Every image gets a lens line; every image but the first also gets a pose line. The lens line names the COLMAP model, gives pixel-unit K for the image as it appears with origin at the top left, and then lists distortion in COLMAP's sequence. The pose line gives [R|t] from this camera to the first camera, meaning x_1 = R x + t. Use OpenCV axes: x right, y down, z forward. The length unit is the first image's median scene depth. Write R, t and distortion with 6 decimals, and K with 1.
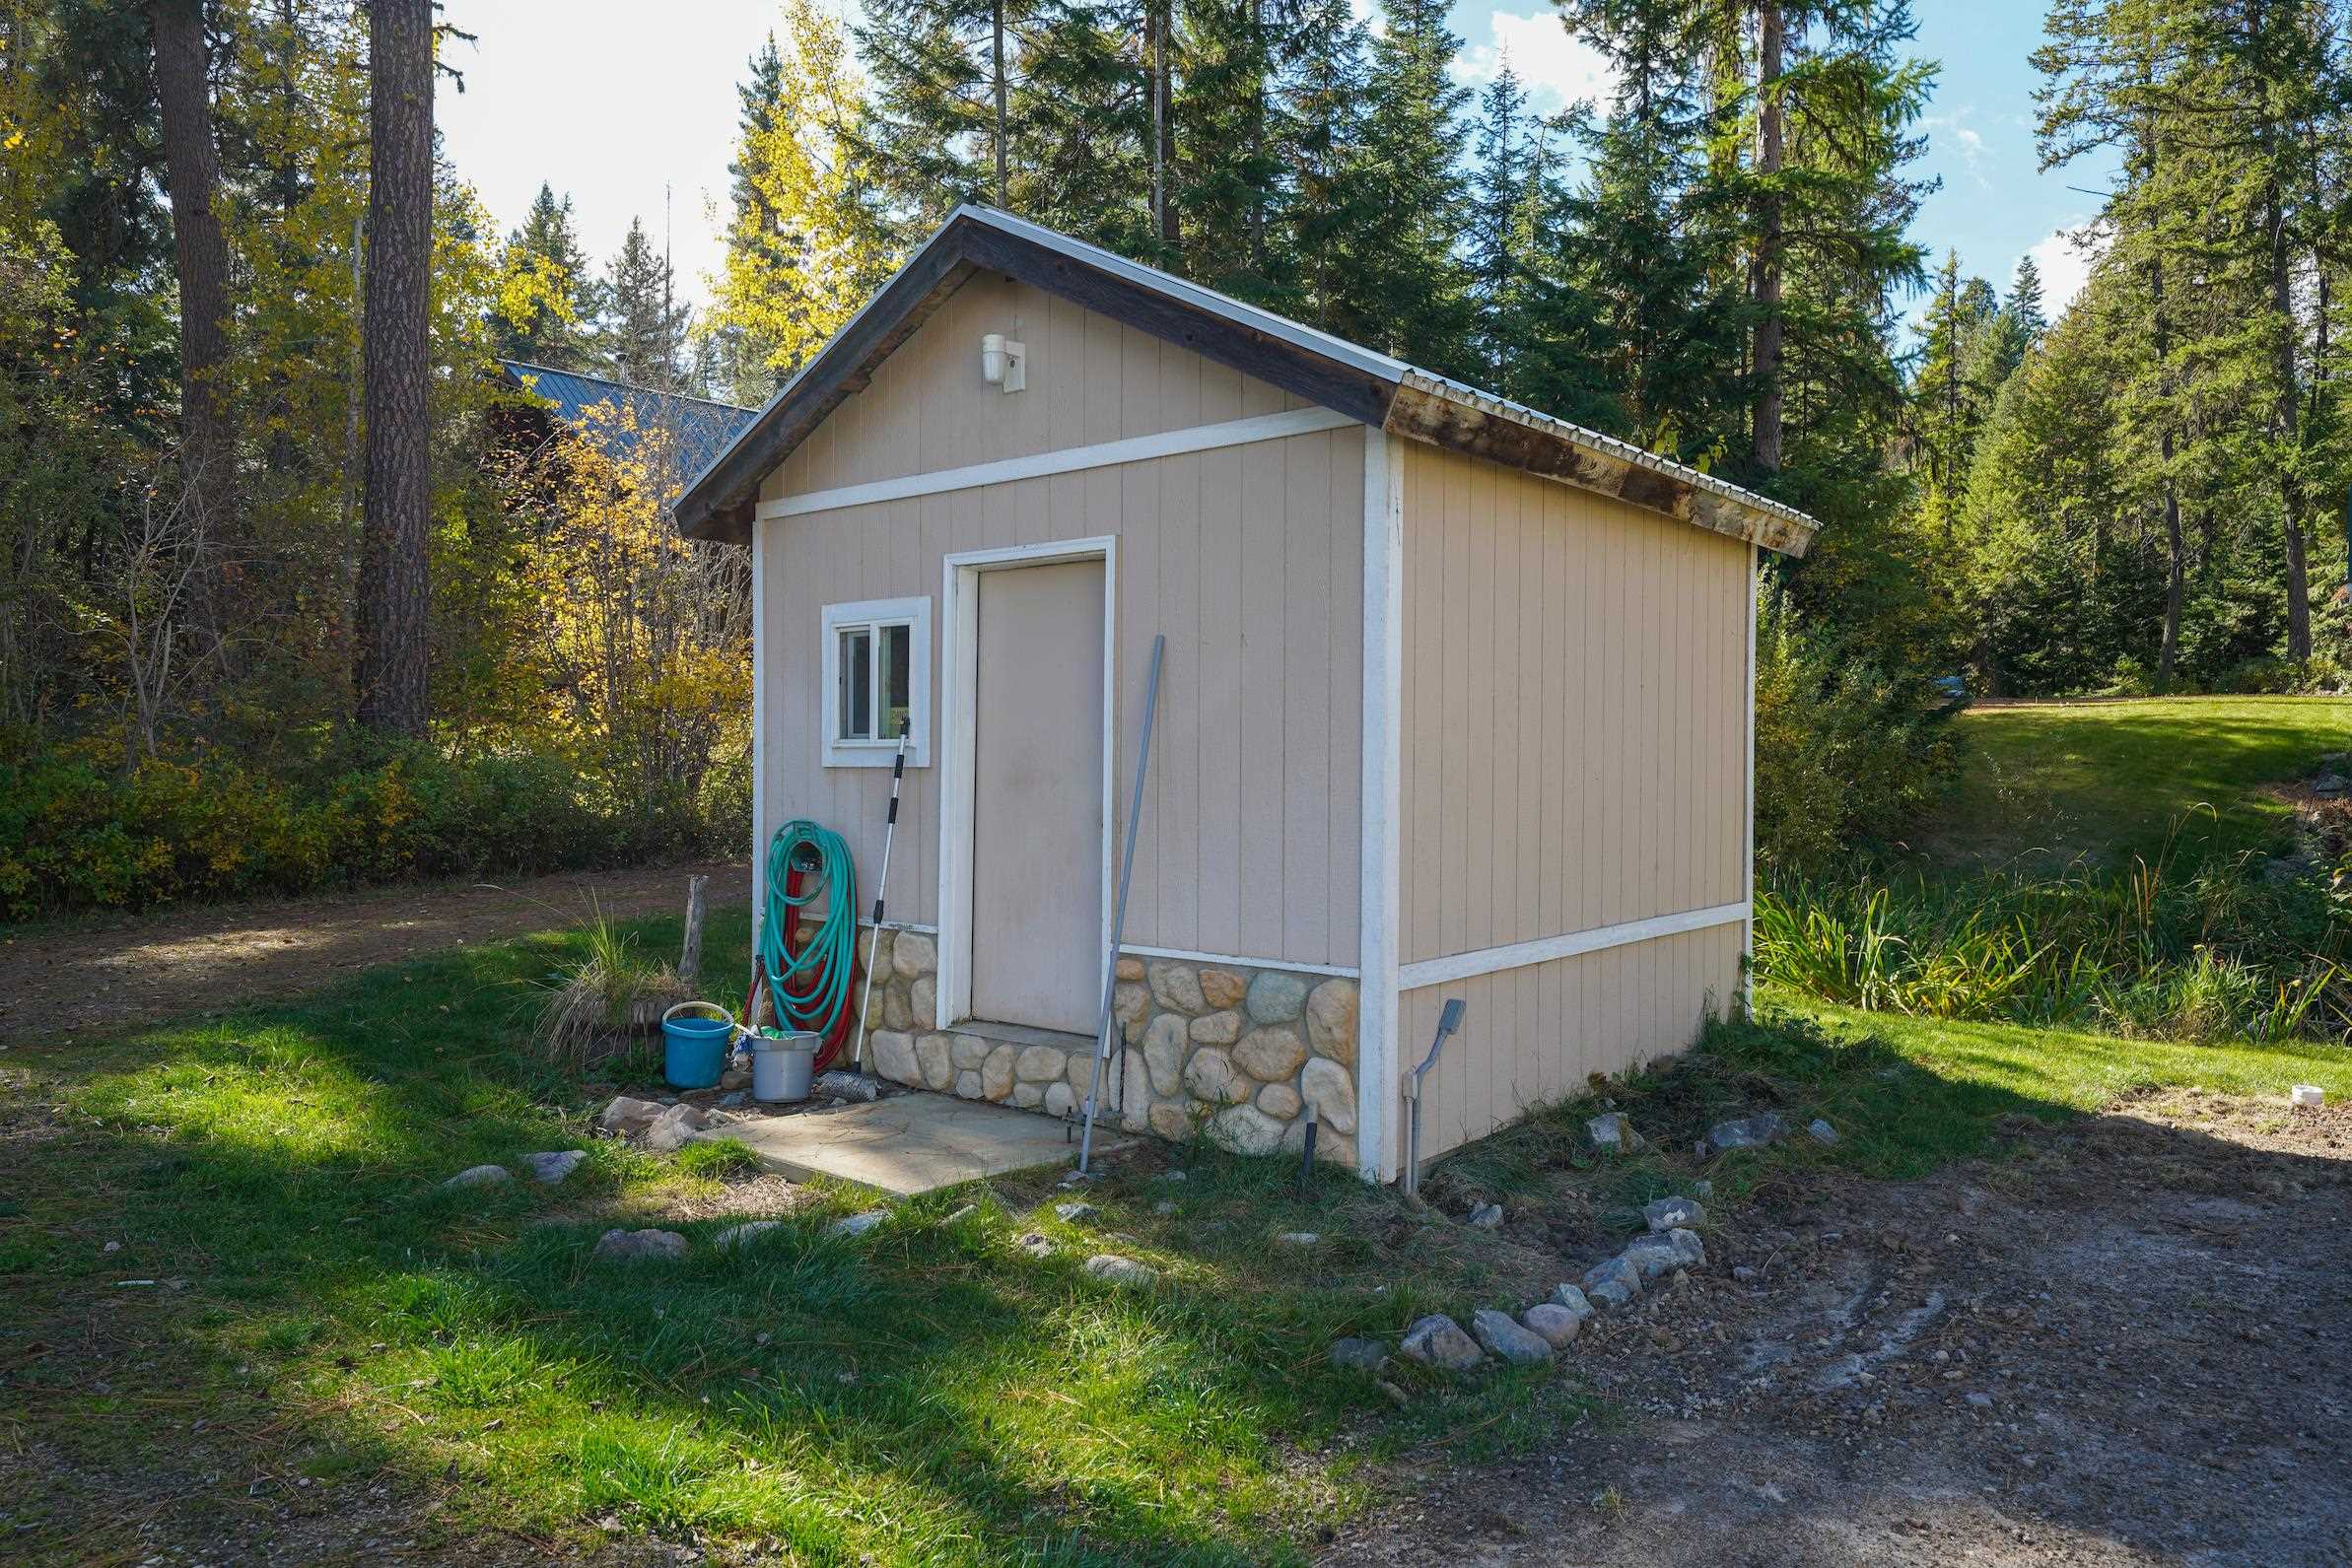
lens RADIAL K [[1581.8, 0, 1176.0], [0, 1581.8, 784.0], [0, 0, 1]] dist [0.000858, 0.000505]
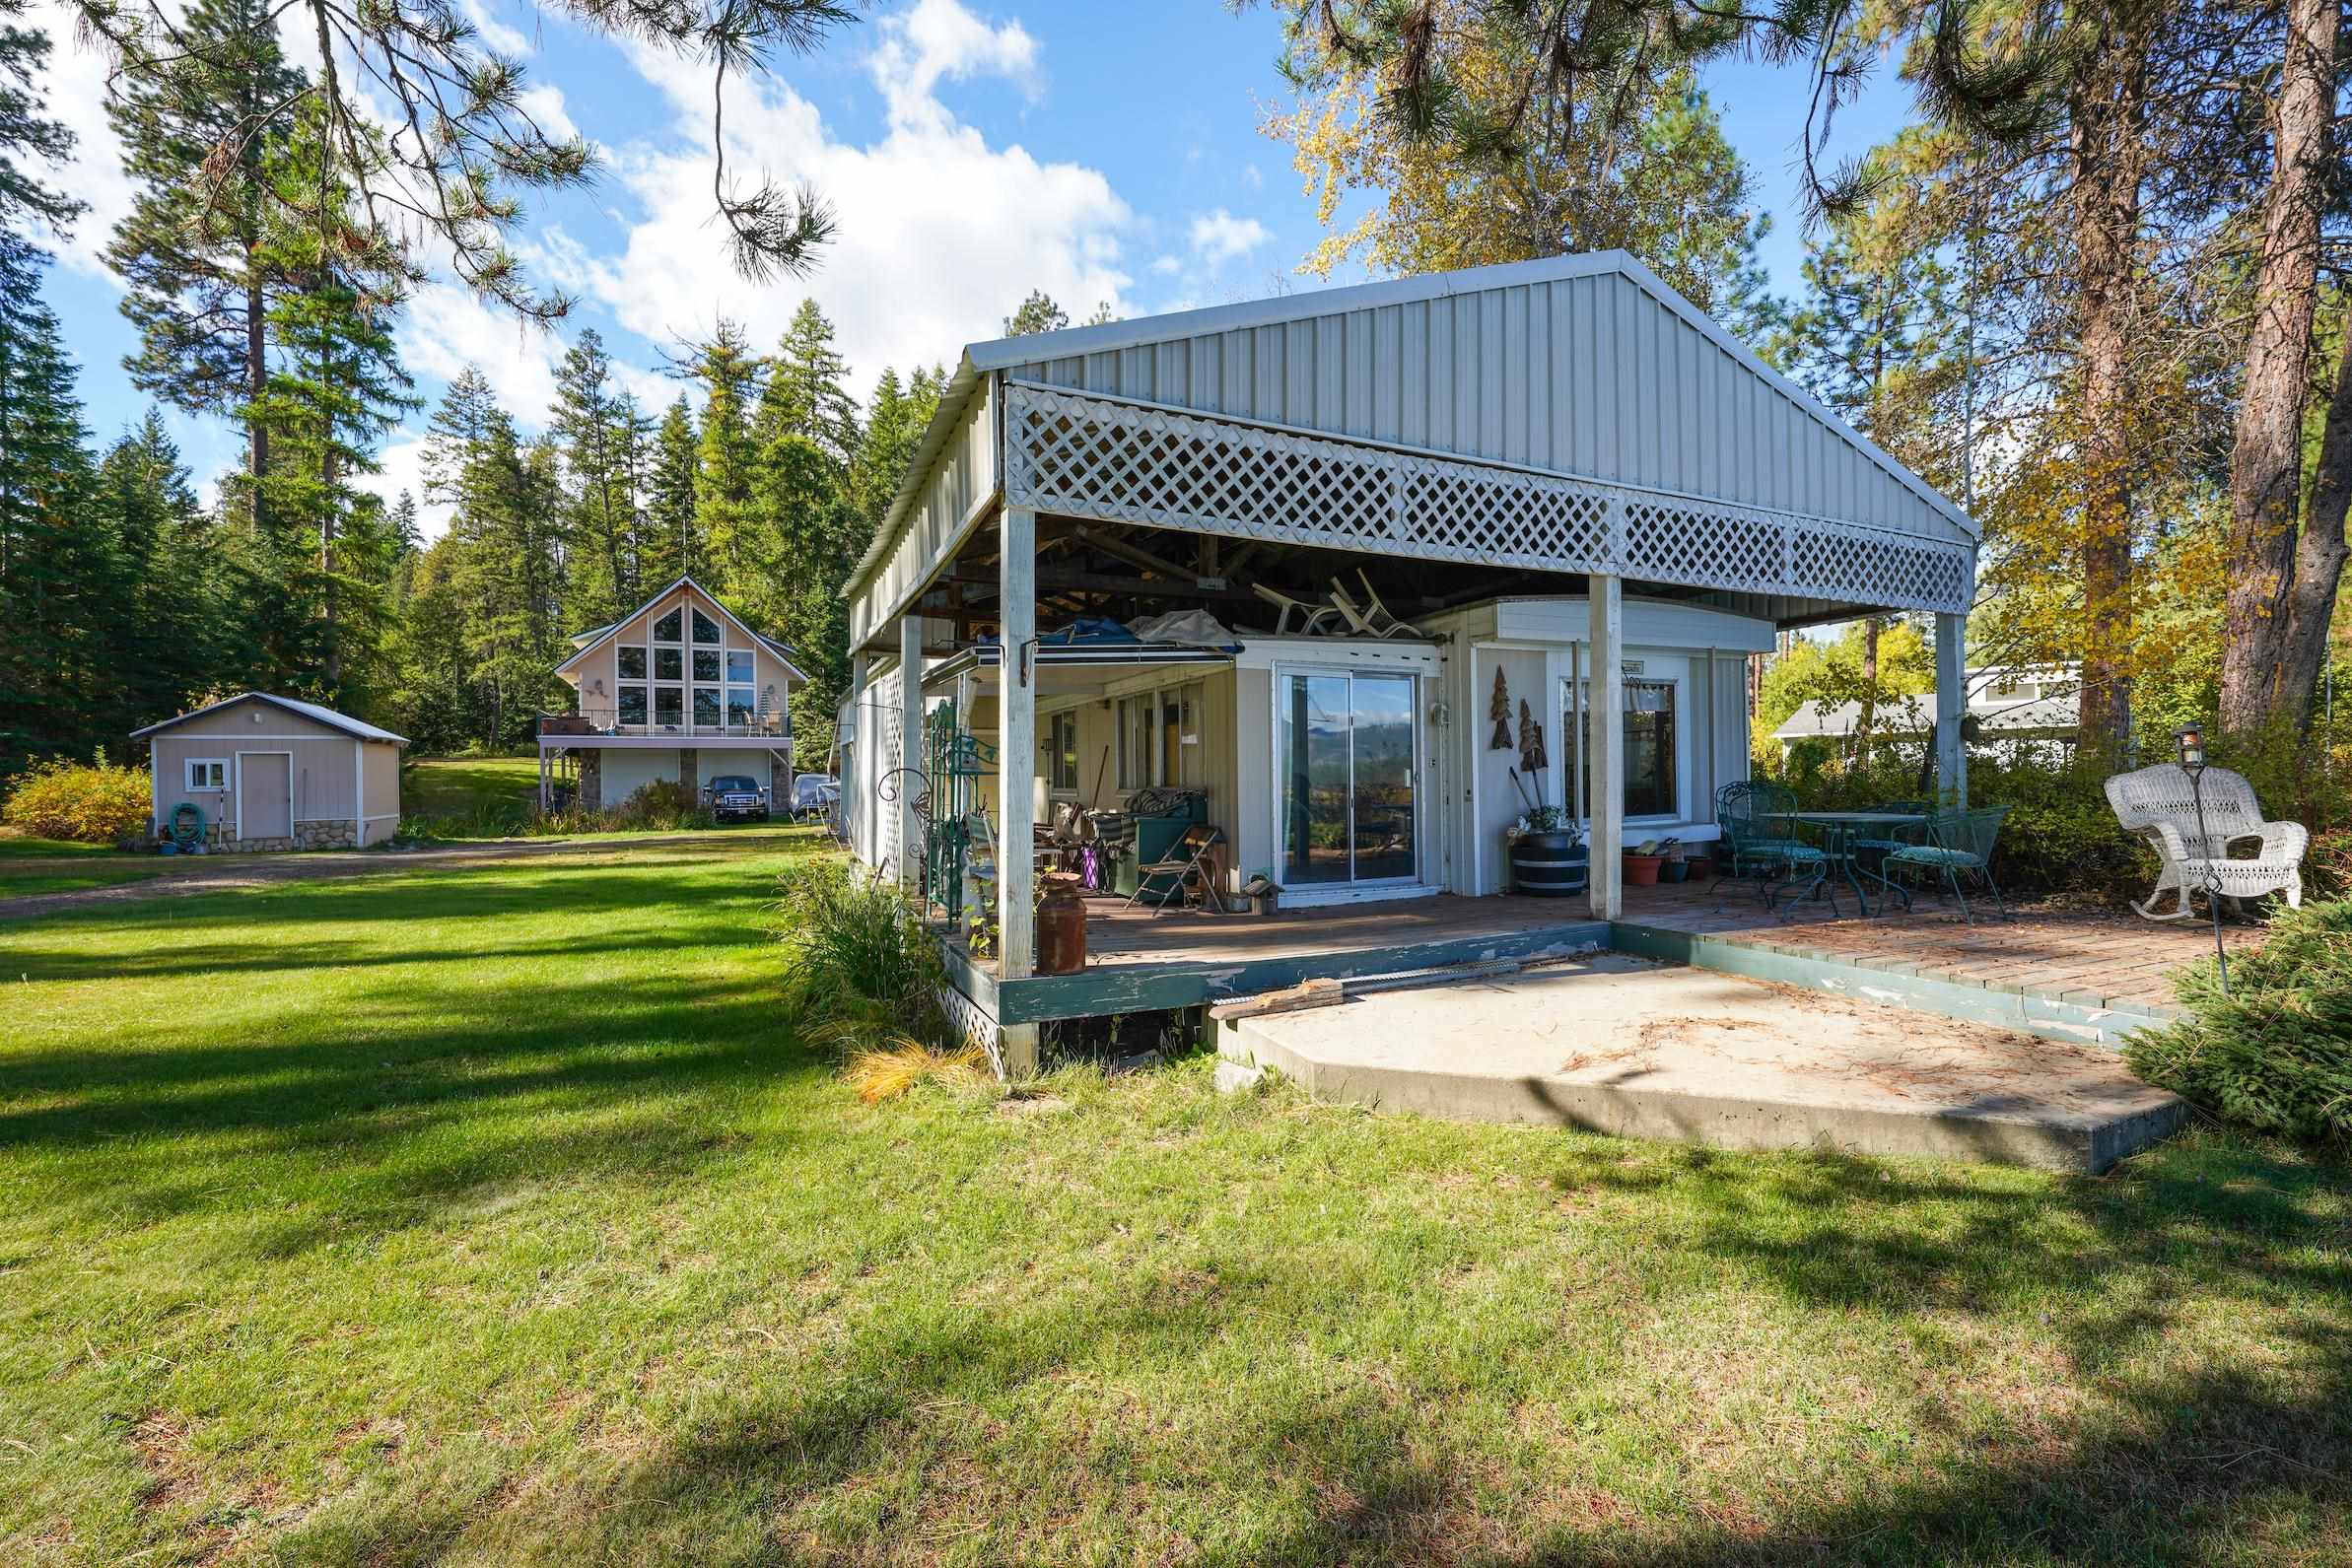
lens RADIAL K [[971.7, 0, 1176.0], [0, 971.7, 784.0], [0, 0, 1]] dist [-0.001716, -0.000144]
pose [[0.391074, -0.004373, 0.920349, -0.322905], [0.022731, 0.999730, -0.004908, 0.008427], [-0.920079, 0.022840, 0.391068, -0.532861]]
